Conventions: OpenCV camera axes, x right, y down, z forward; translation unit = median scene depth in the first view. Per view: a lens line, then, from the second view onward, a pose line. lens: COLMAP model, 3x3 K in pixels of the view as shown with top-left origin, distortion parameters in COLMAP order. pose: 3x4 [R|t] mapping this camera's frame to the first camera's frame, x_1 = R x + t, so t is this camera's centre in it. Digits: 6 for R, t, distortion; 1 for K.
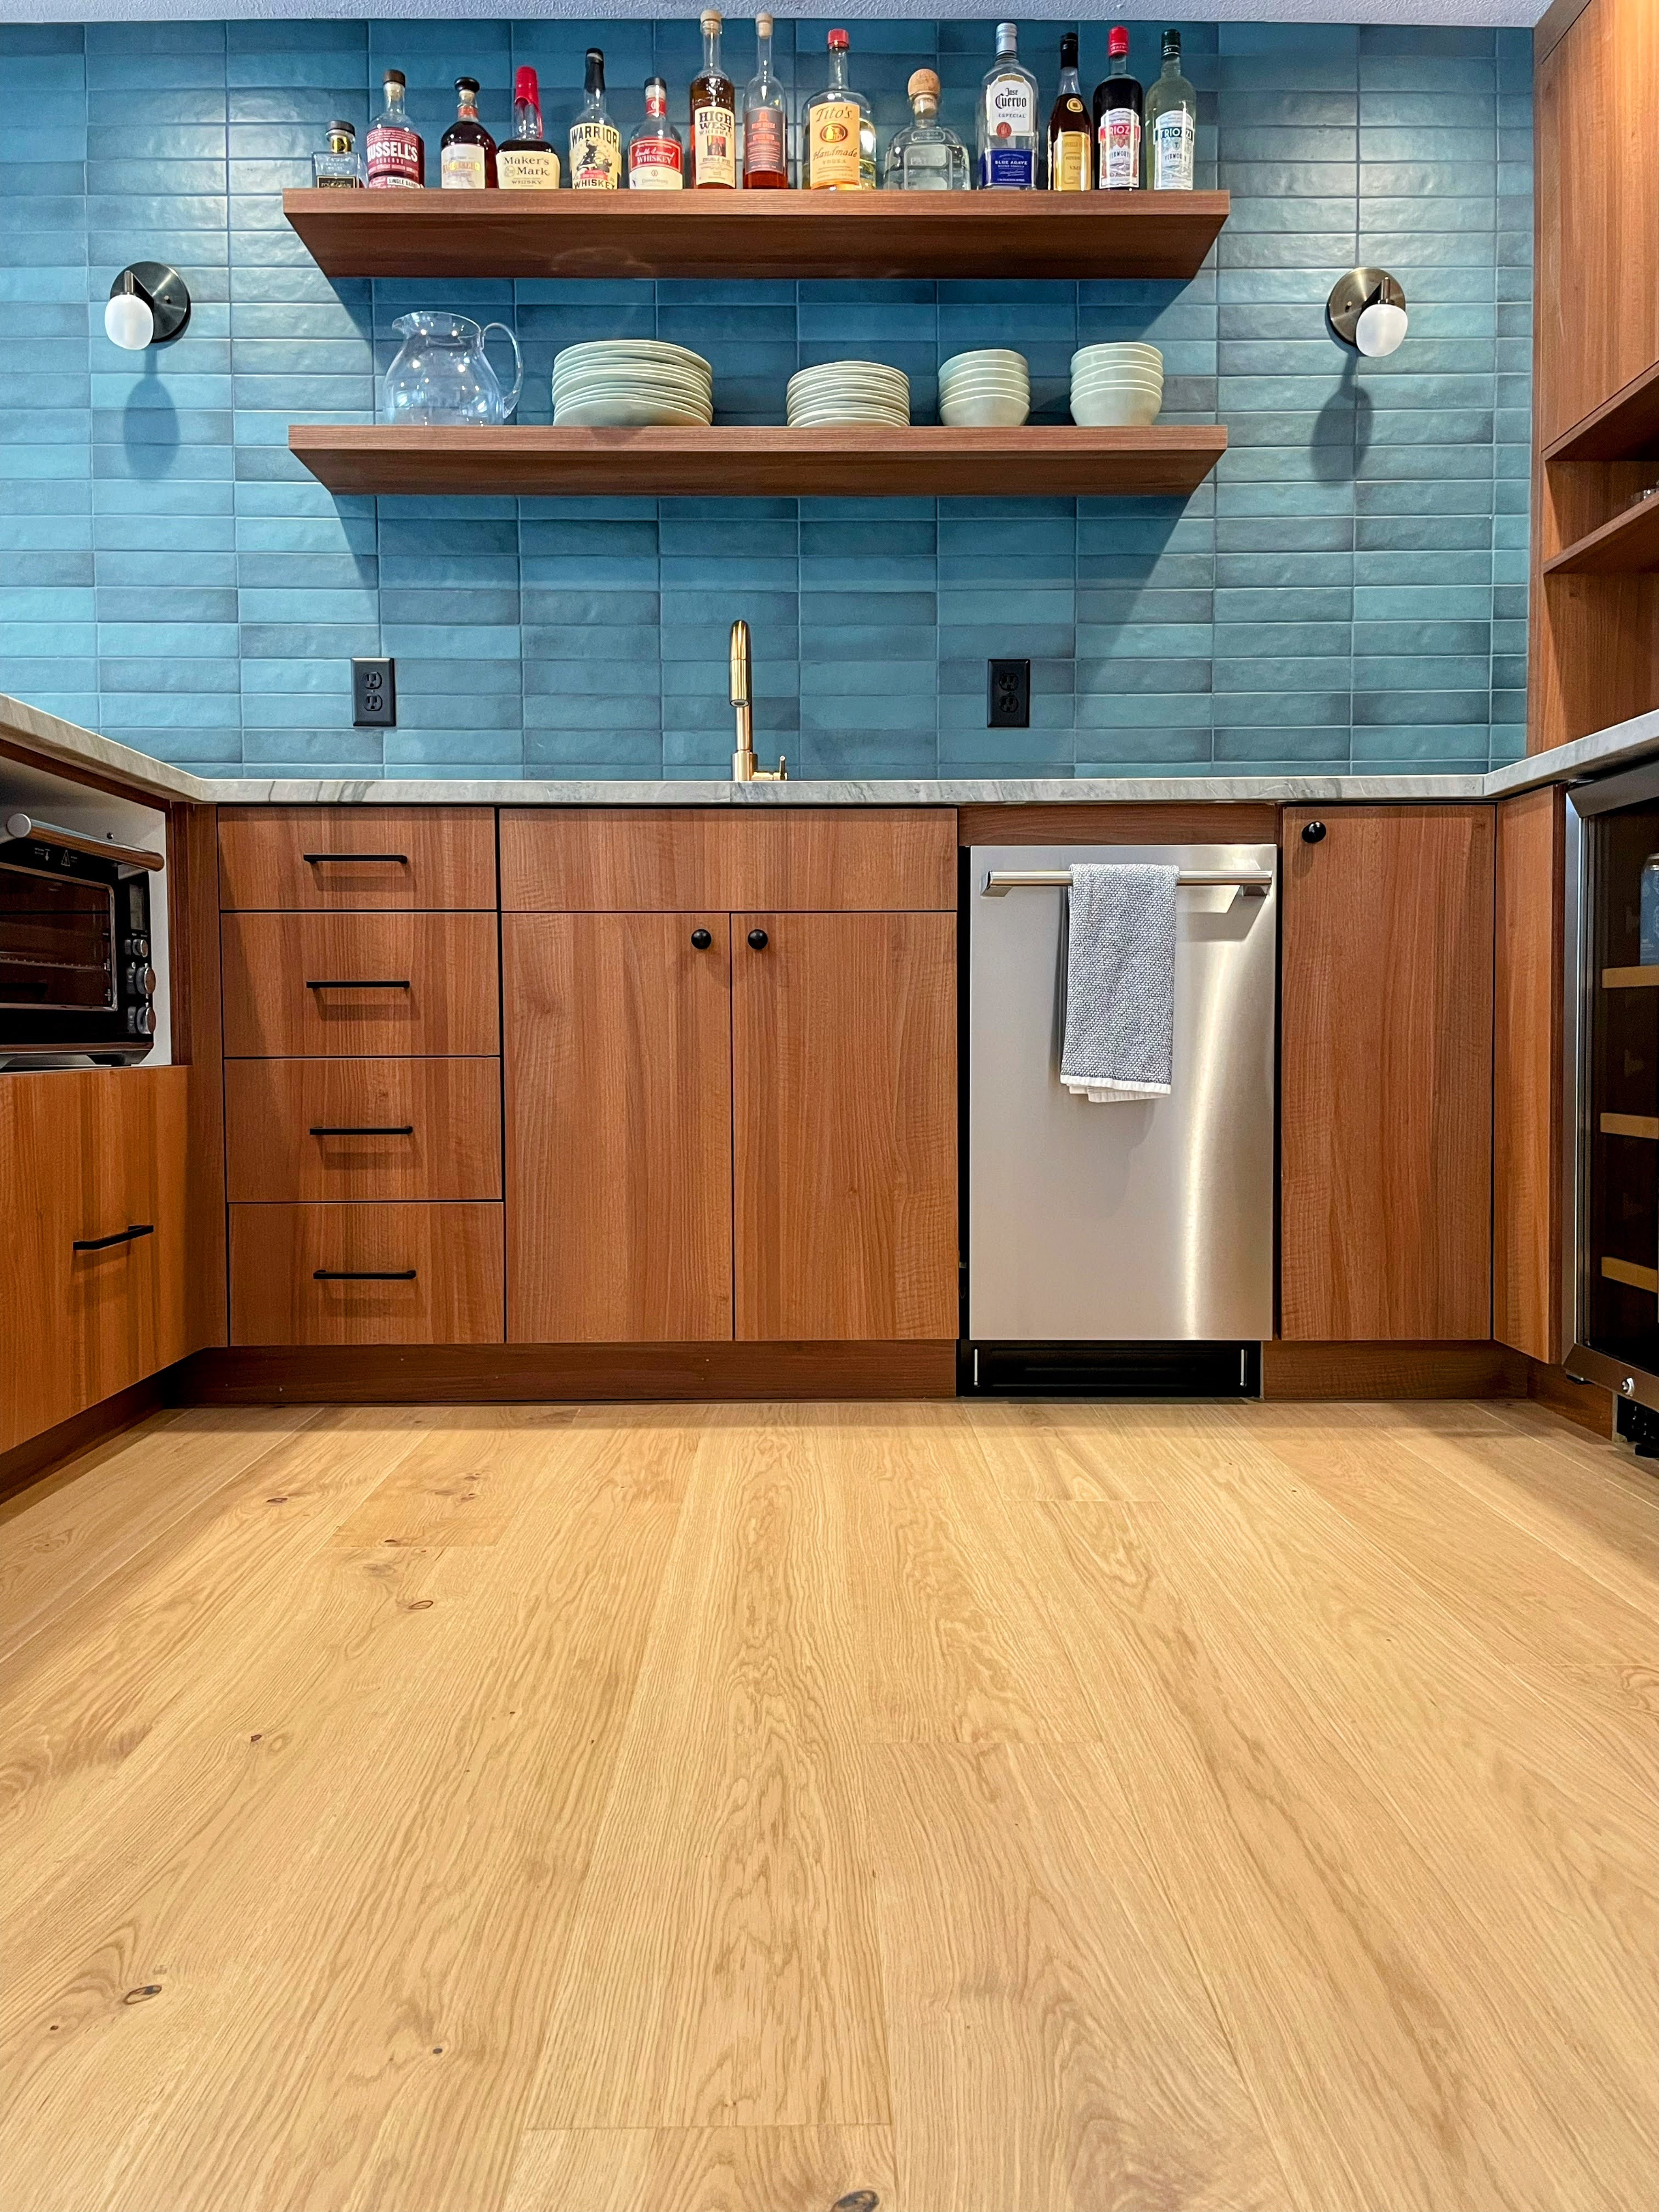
lens RADIAL K [[1714.4, 0, 829.5], [0, 1714.4, 1099.3], [0, 0, 1]] dist [0.004706, -0.030931]
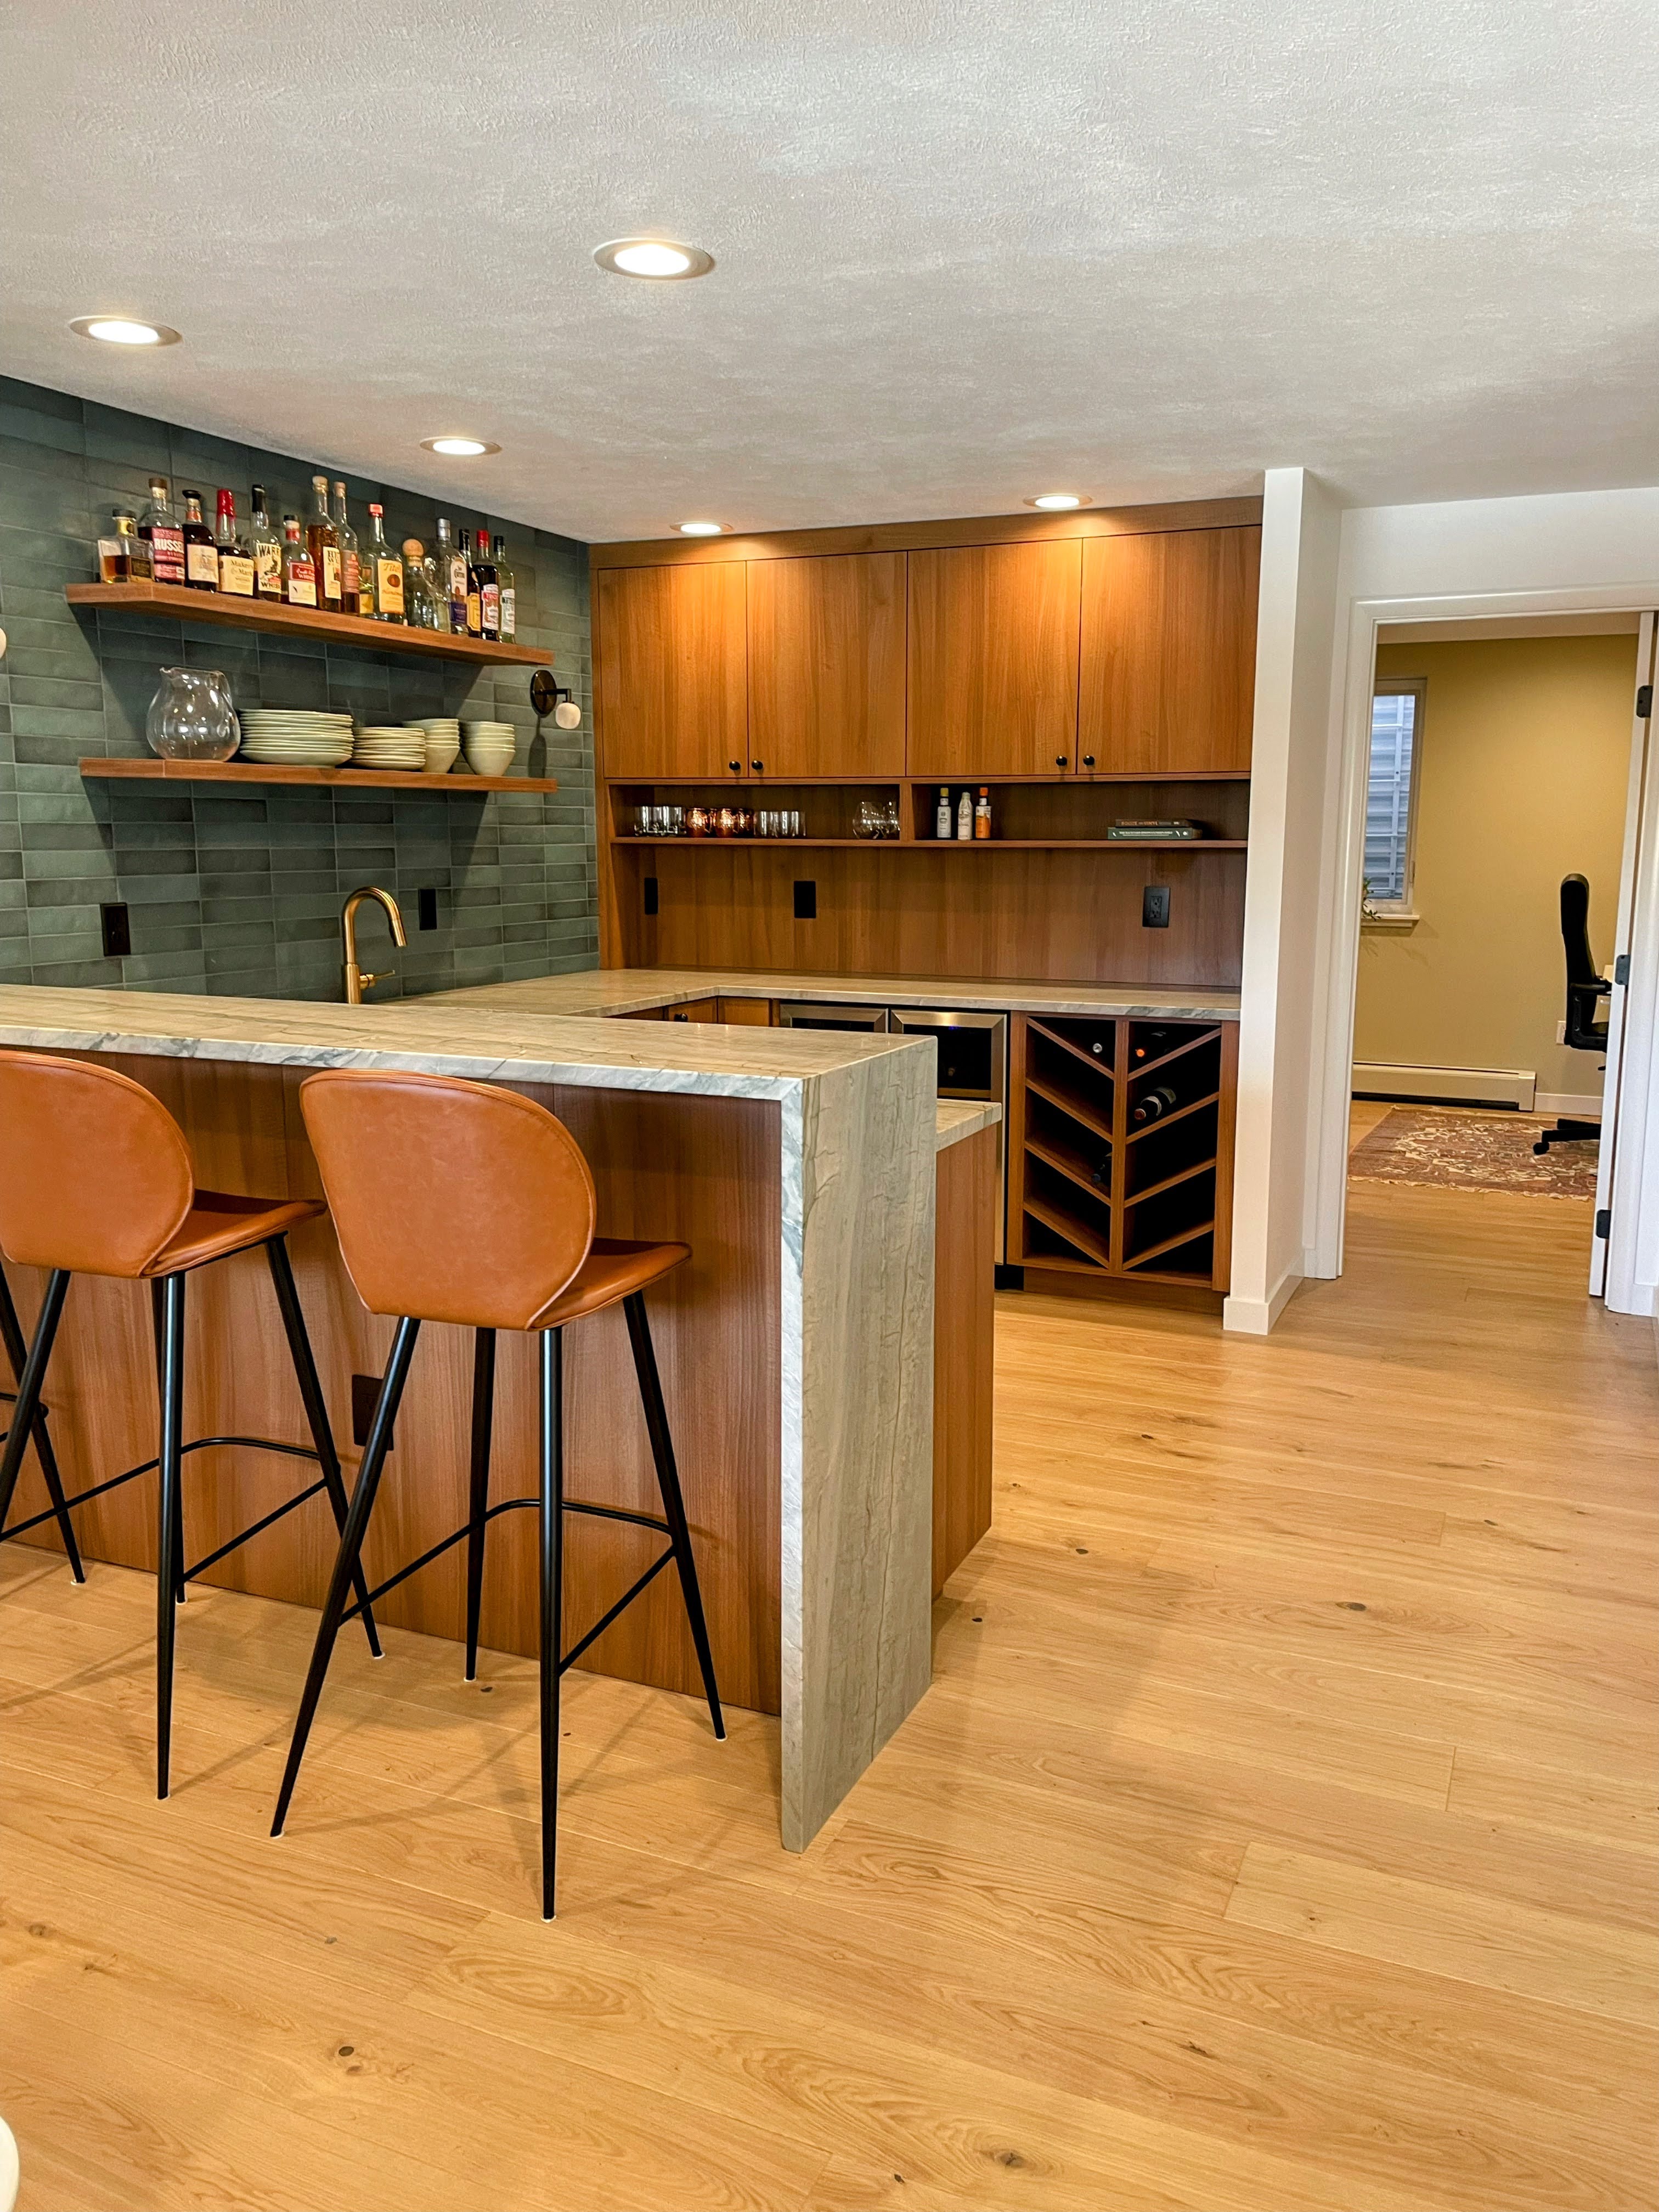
lens RADIAL K [[1714.4, 0, 823.5], [0, 1714.4, 1104.8], [0, 0, 1]] dist [0.004706, -0.030931]
pose [[0.411534, -0.151306, 0.898747, -1.263932], [0.023218, 0.987543, 0.155624, -0.299480], [-0.911099, -0.043177, 0.409921, -0.044620]]
